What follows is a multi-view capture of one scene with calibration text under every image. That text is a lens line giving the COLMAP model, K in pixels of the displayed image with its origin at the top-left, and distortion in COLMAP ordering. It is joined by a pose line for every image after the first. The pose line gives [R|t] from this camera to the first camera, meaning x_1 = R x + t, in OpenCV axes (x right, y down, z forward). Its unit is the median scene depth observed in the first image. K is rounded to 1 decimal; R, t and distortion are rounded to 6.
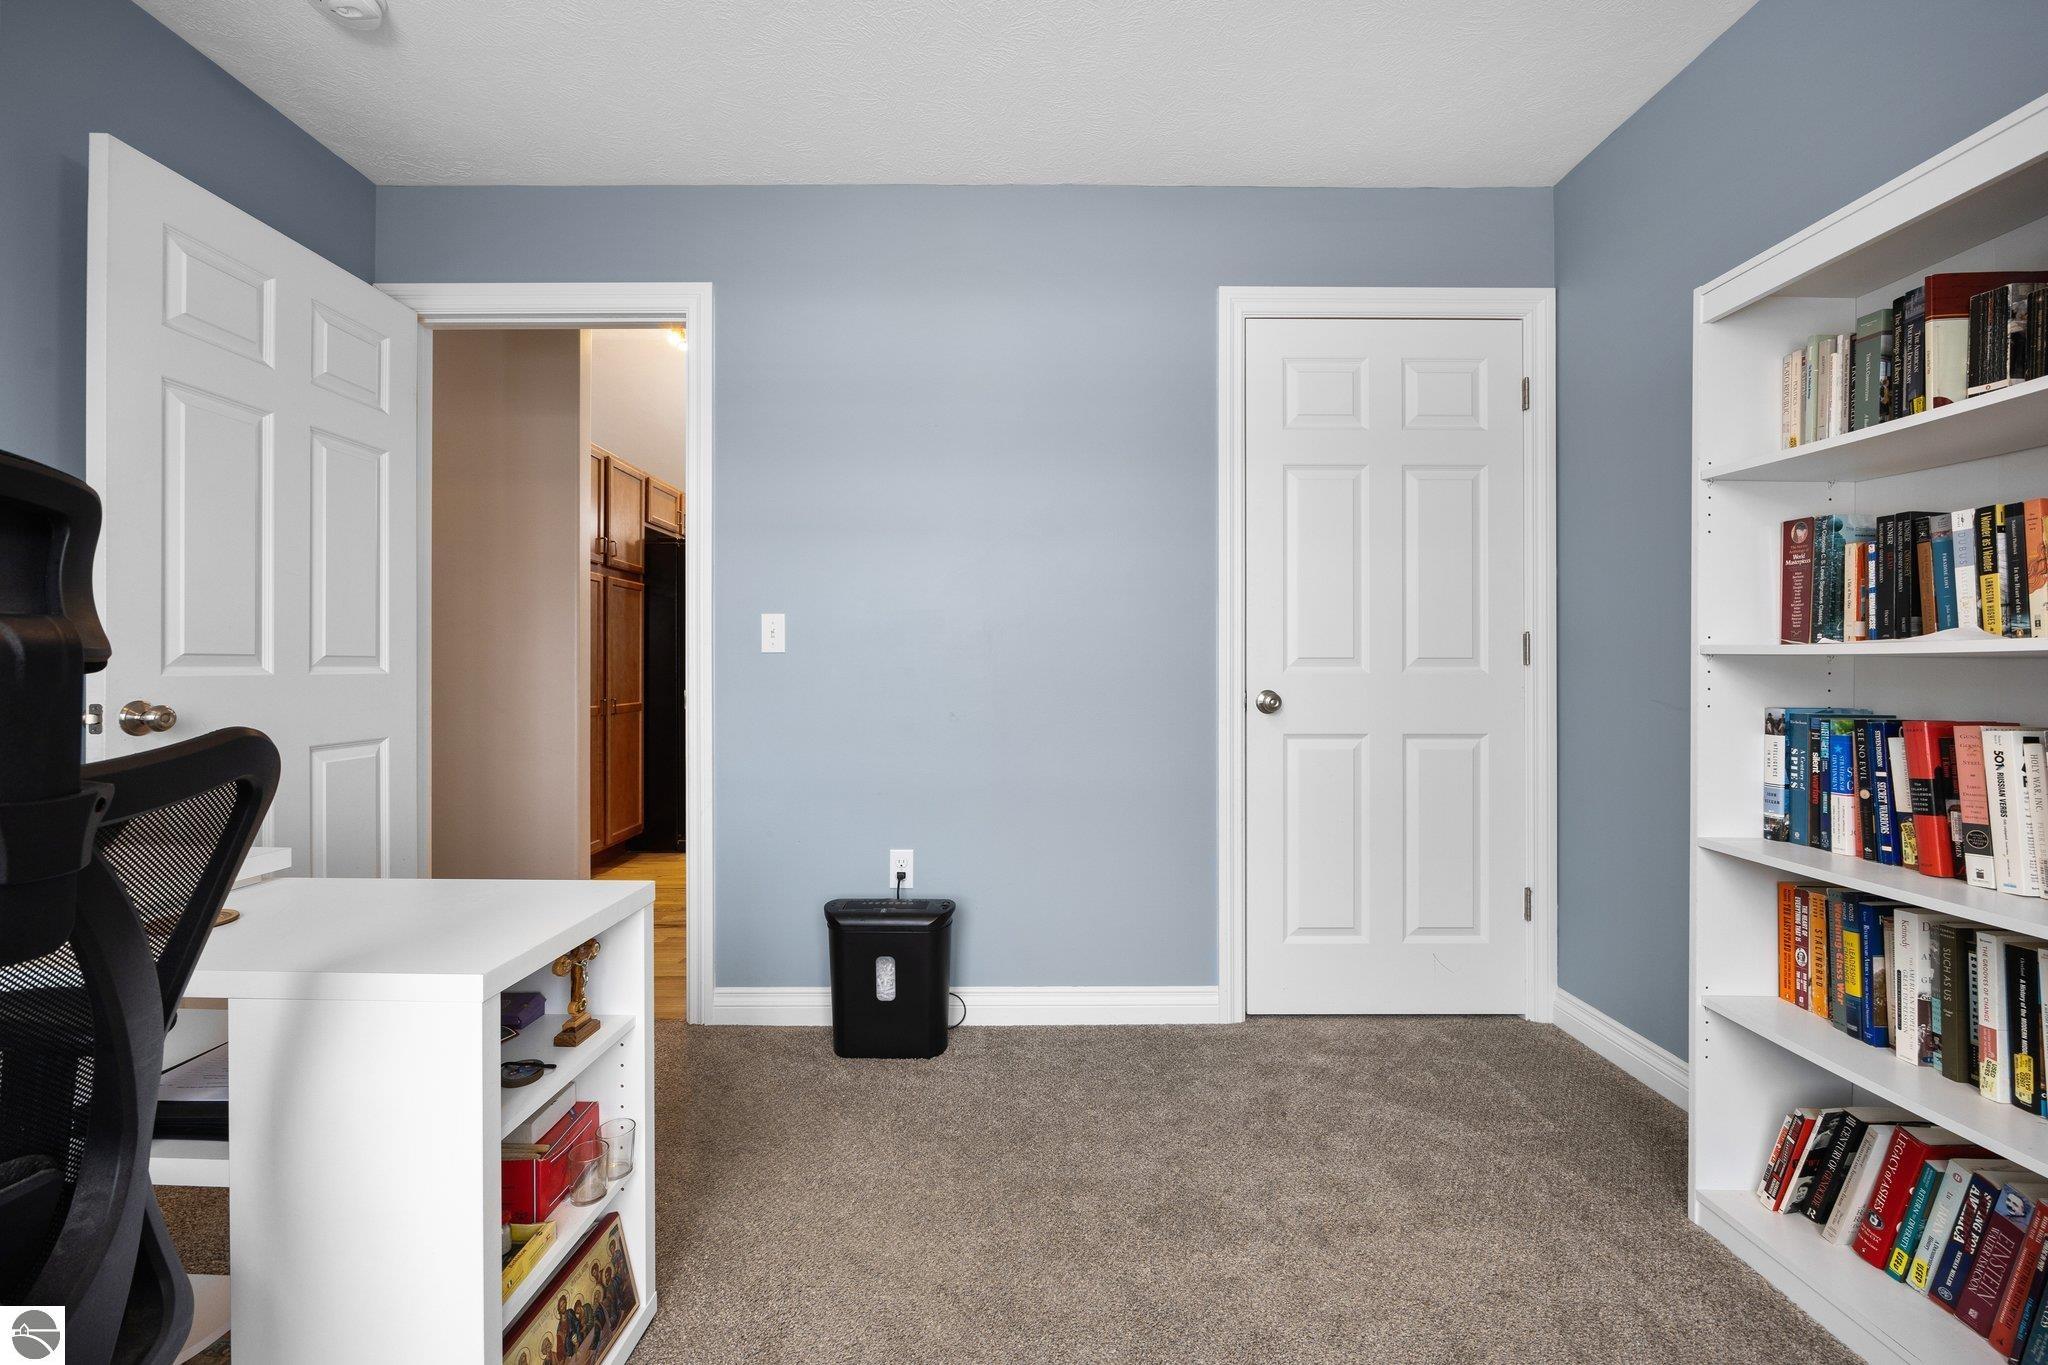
lens RADIAL K [[803.1, 0, 1018.7], [0, 803.1, 675.7], [0, 0, 1]] dist [0.001036, 0.000390]
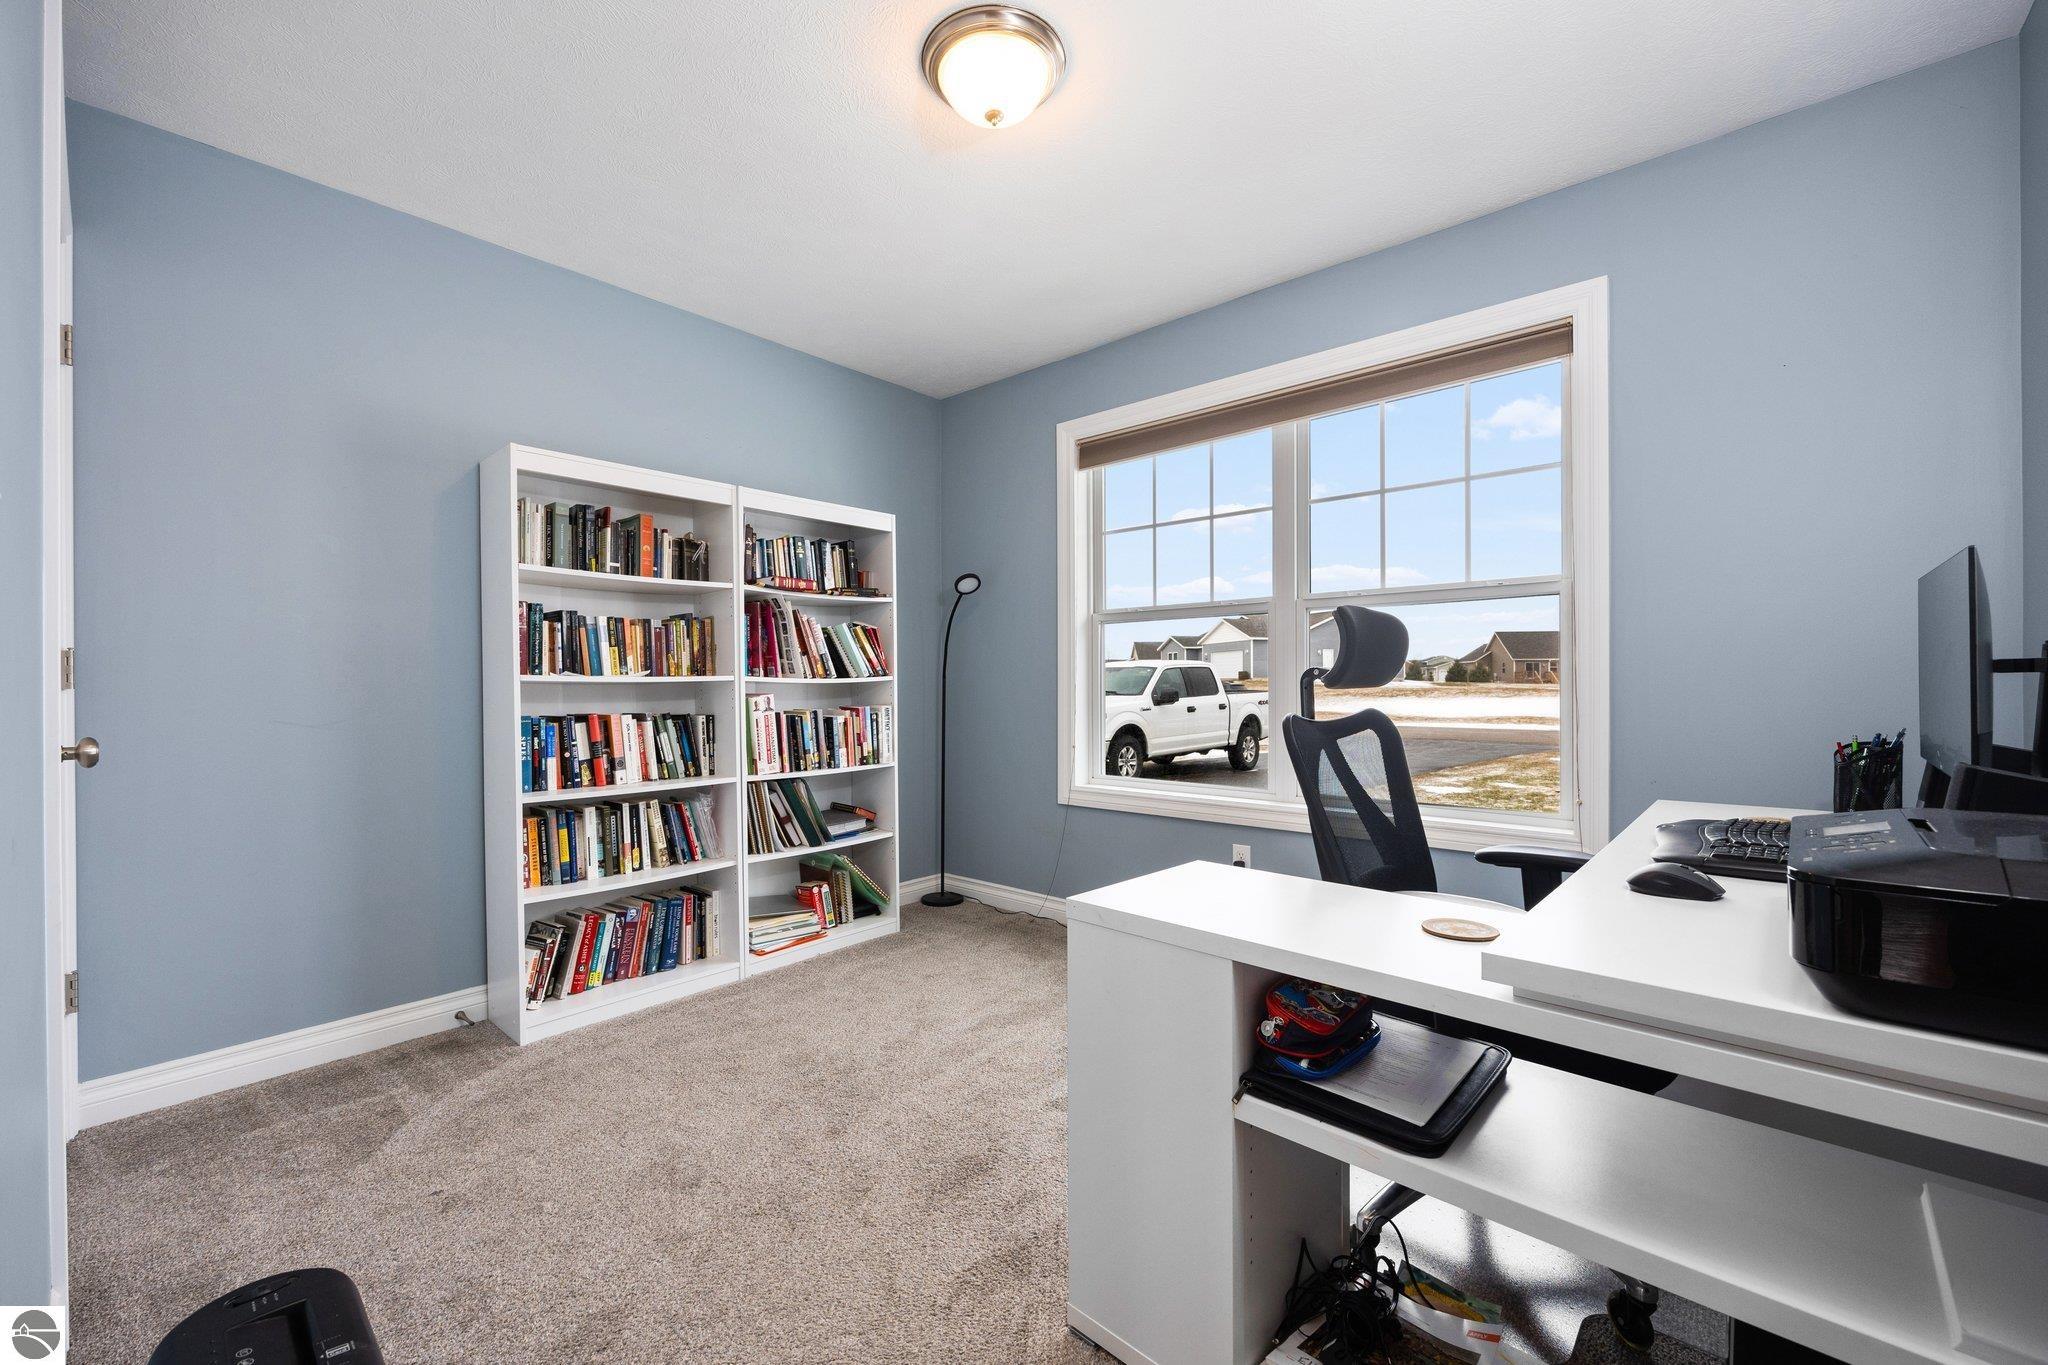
lens RADIAL K [[803.1, 0, 1018.7], [0, 803.1, 675.7], [0, 0, 1]] dist [0.001036, 0.000390]
pose [[-0.736434, -0.000596, 0.676510, -1.047575], [0.003045, 0.999987, 0.004196, -0.046454], [-0.676503, 0.005149, -0.736422, 1.704627]]
